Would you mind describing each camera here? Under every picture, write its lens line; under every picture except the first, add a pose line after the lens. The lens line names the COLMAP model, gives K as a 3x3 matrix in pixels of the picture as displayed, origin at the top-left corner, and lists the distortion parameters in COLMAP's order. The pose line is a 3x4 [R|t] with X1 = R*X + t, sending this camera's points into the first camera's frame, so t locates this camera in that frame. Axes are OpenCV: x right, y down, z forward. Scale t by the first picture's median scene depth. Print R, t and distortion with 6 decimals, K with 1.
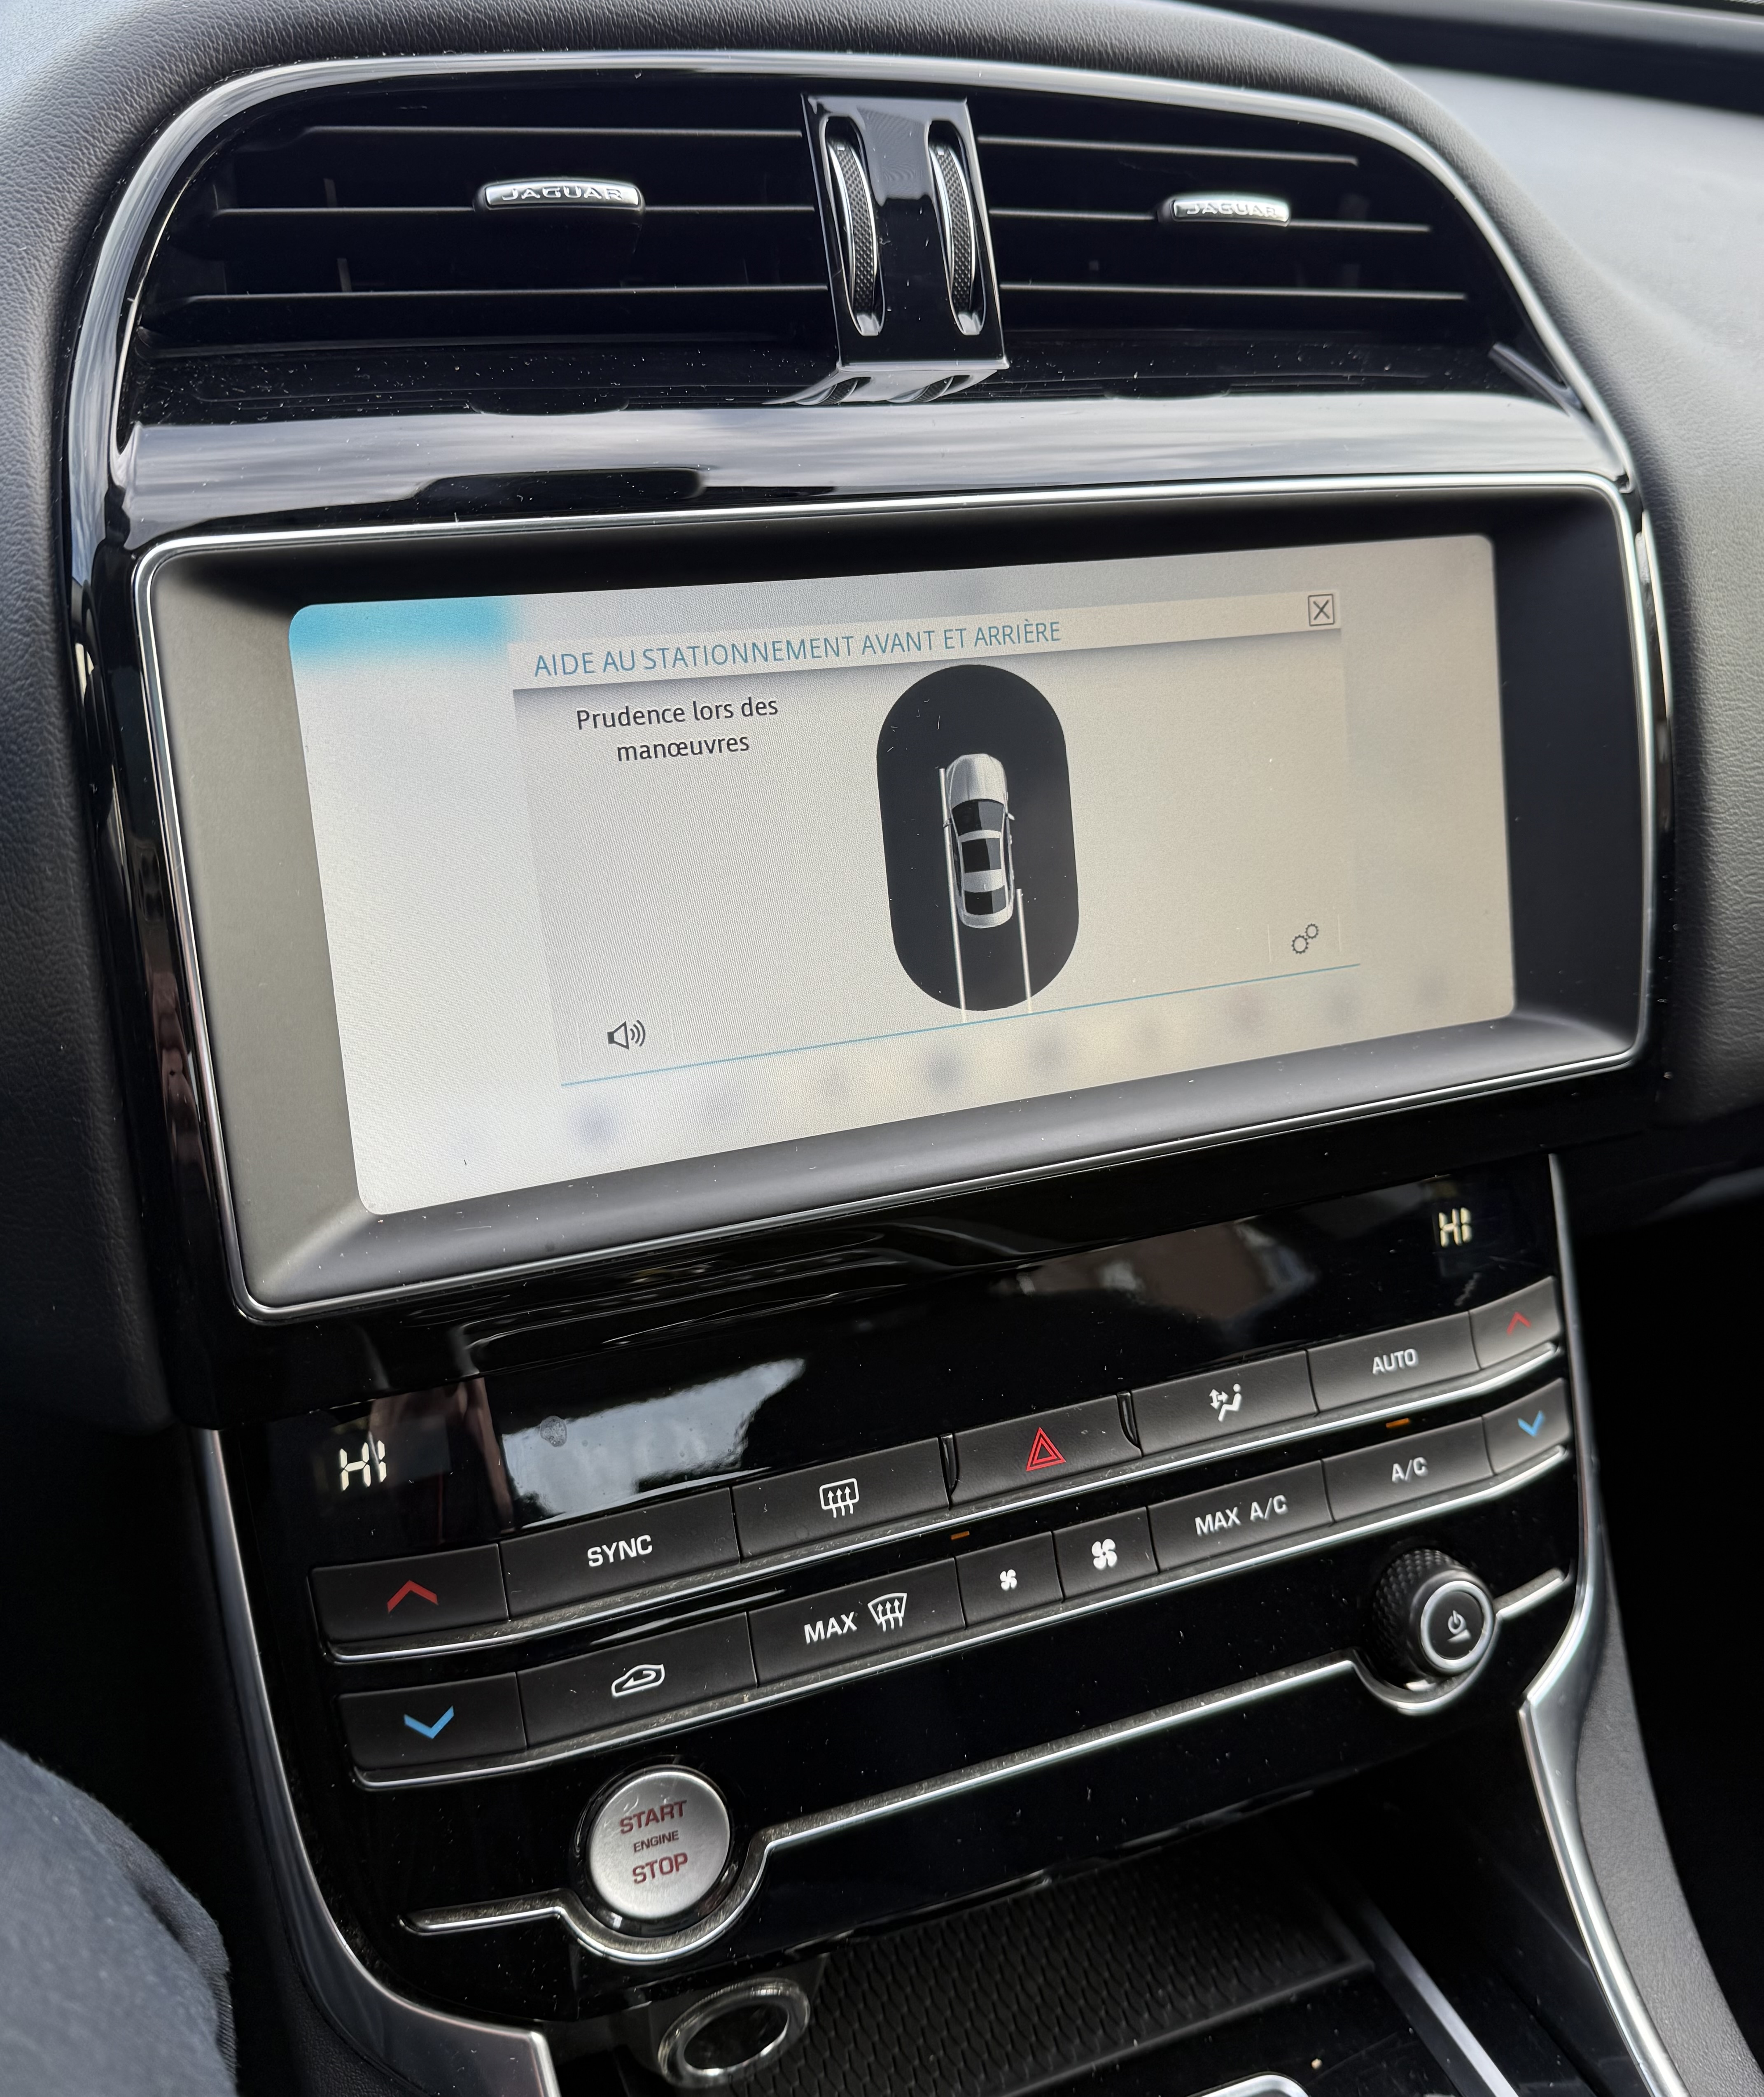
lens RADIAL K [[1993.7, 0, 882.0], [0, 1993.7, 1048.5], [0, 0, 1]] dist [0.162260, -0.419658]
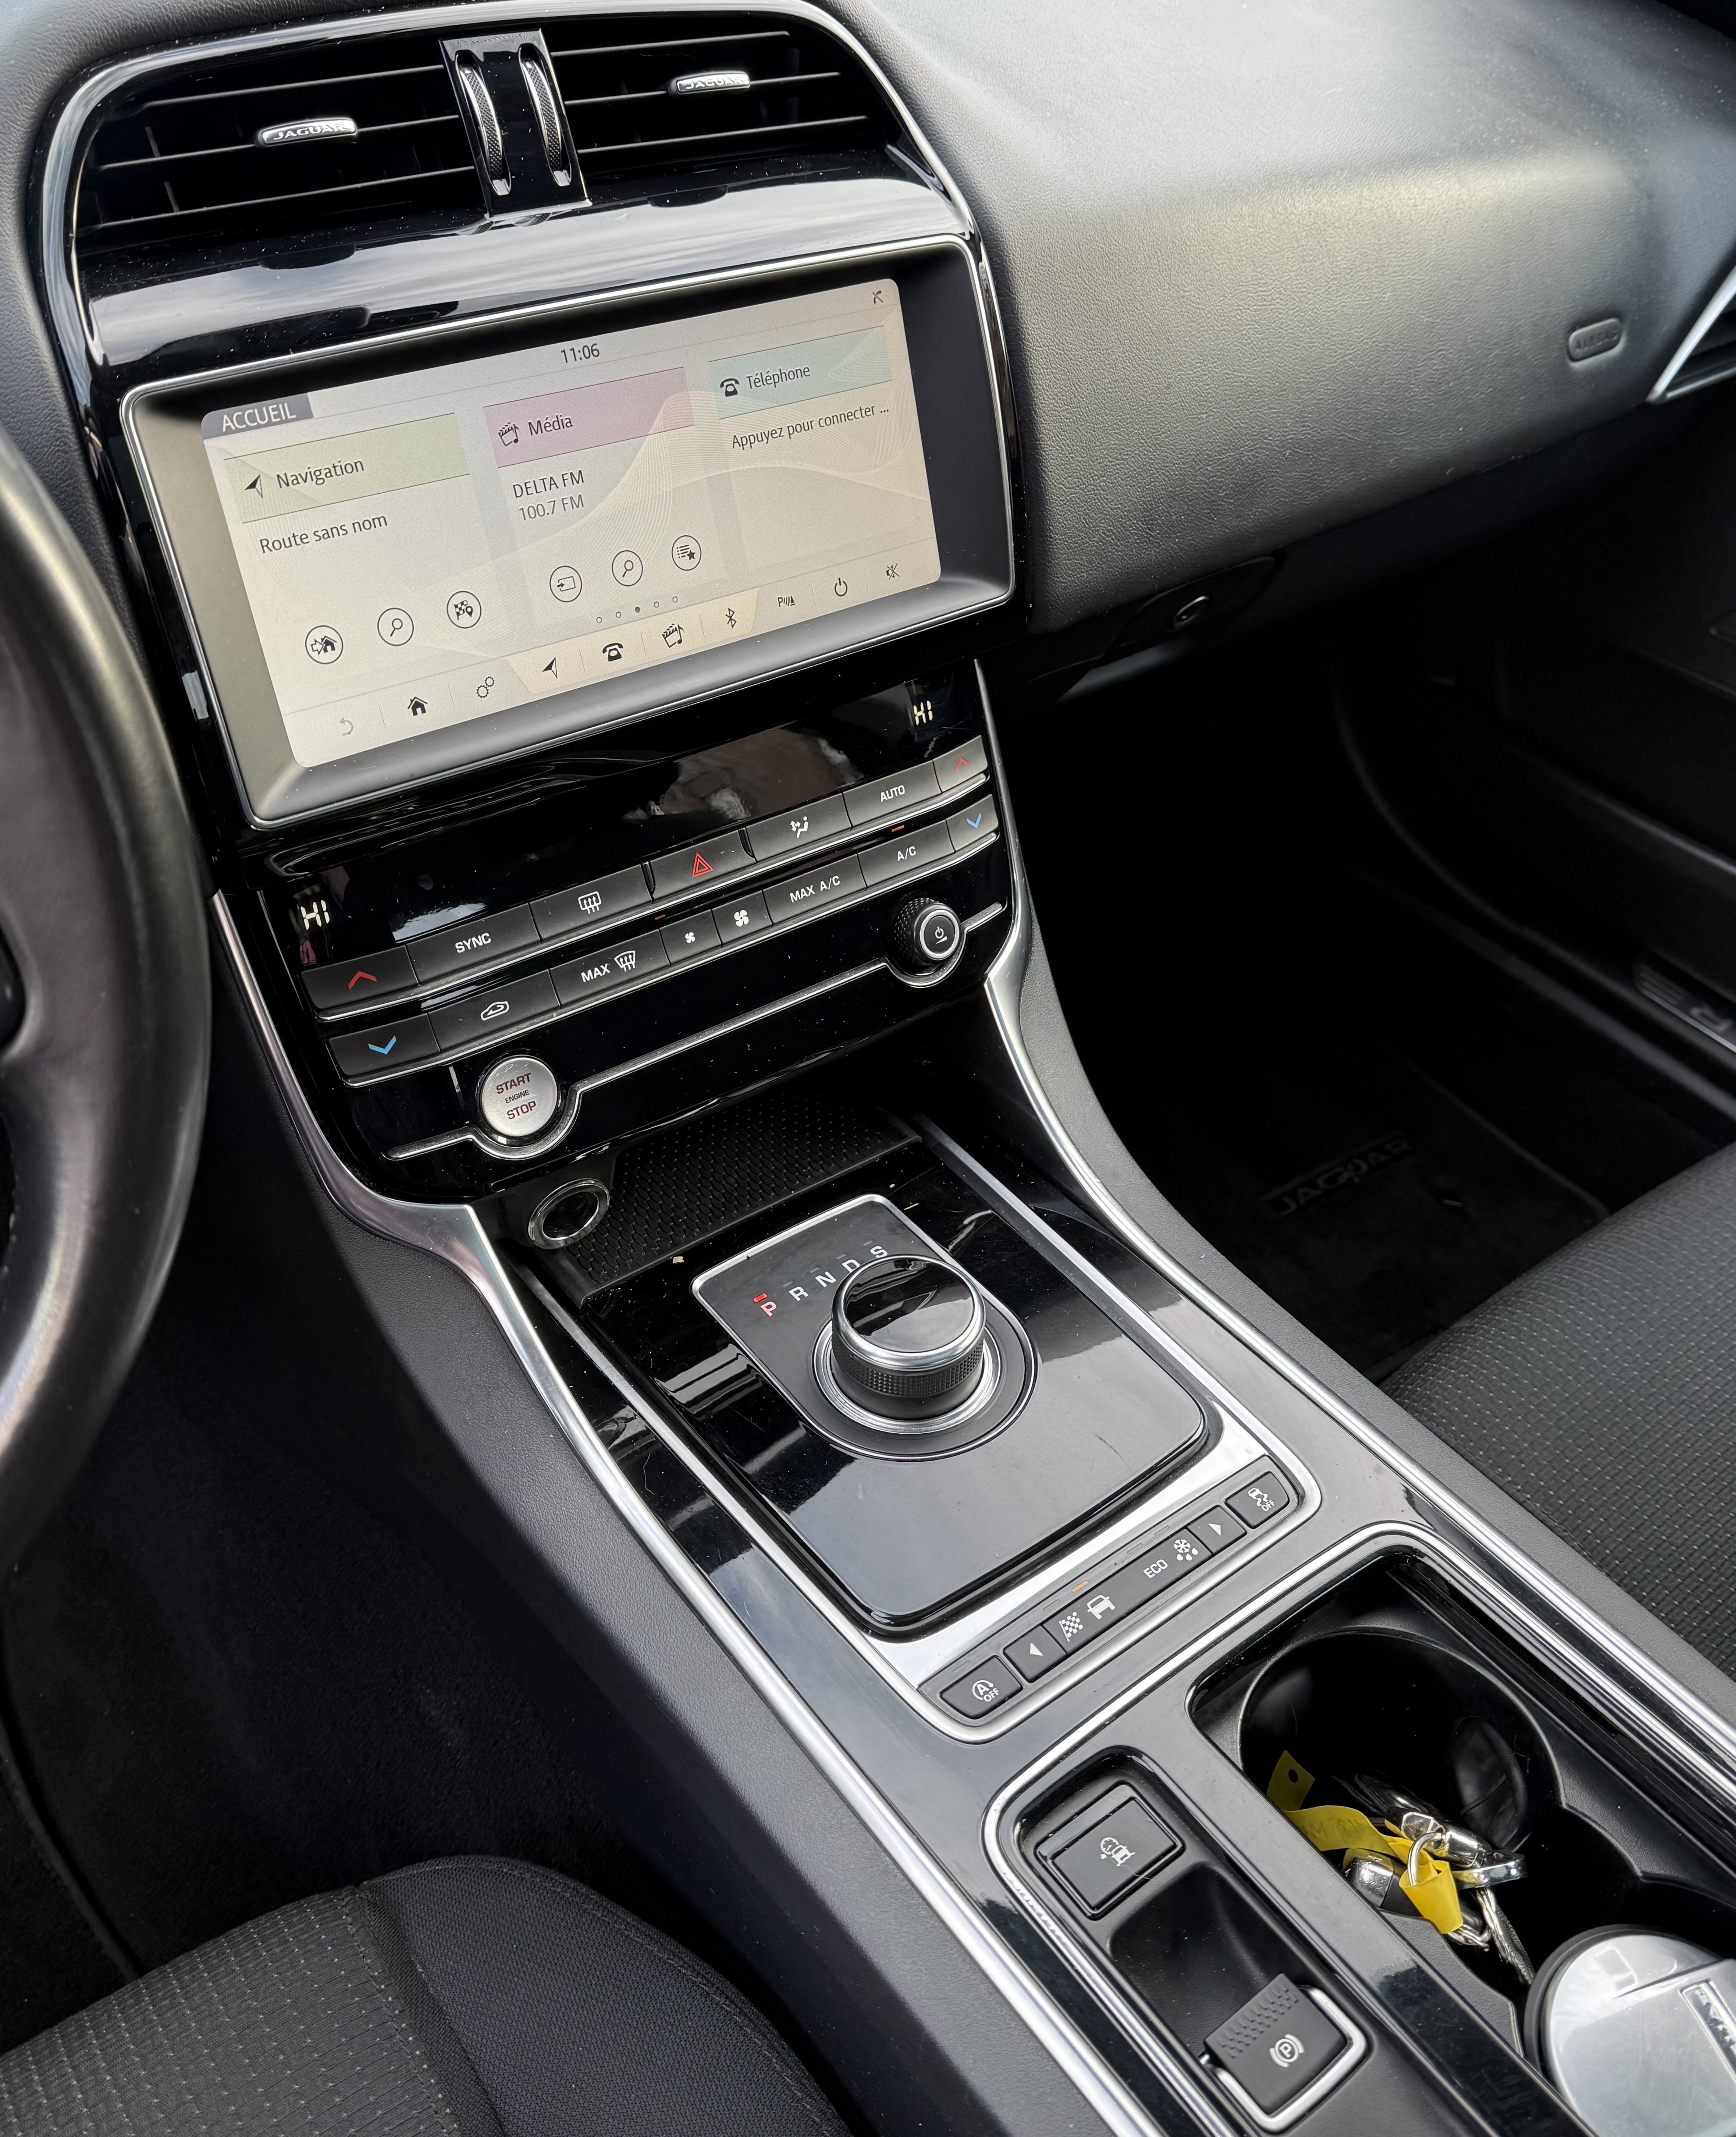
lens RADIAL K [[1838.5, 0, 892.5], [0, 1838.5, 1049.4], [0, 0, 1]] dist [0.119215, -0.273782]
pose [[0.971940, -0.150020, 0.181182, -0.072957], [0.104709, 0.965641, 0.237851, -0.010370], [-0.210639, -0.212205, 0.954254, -0.613534]]
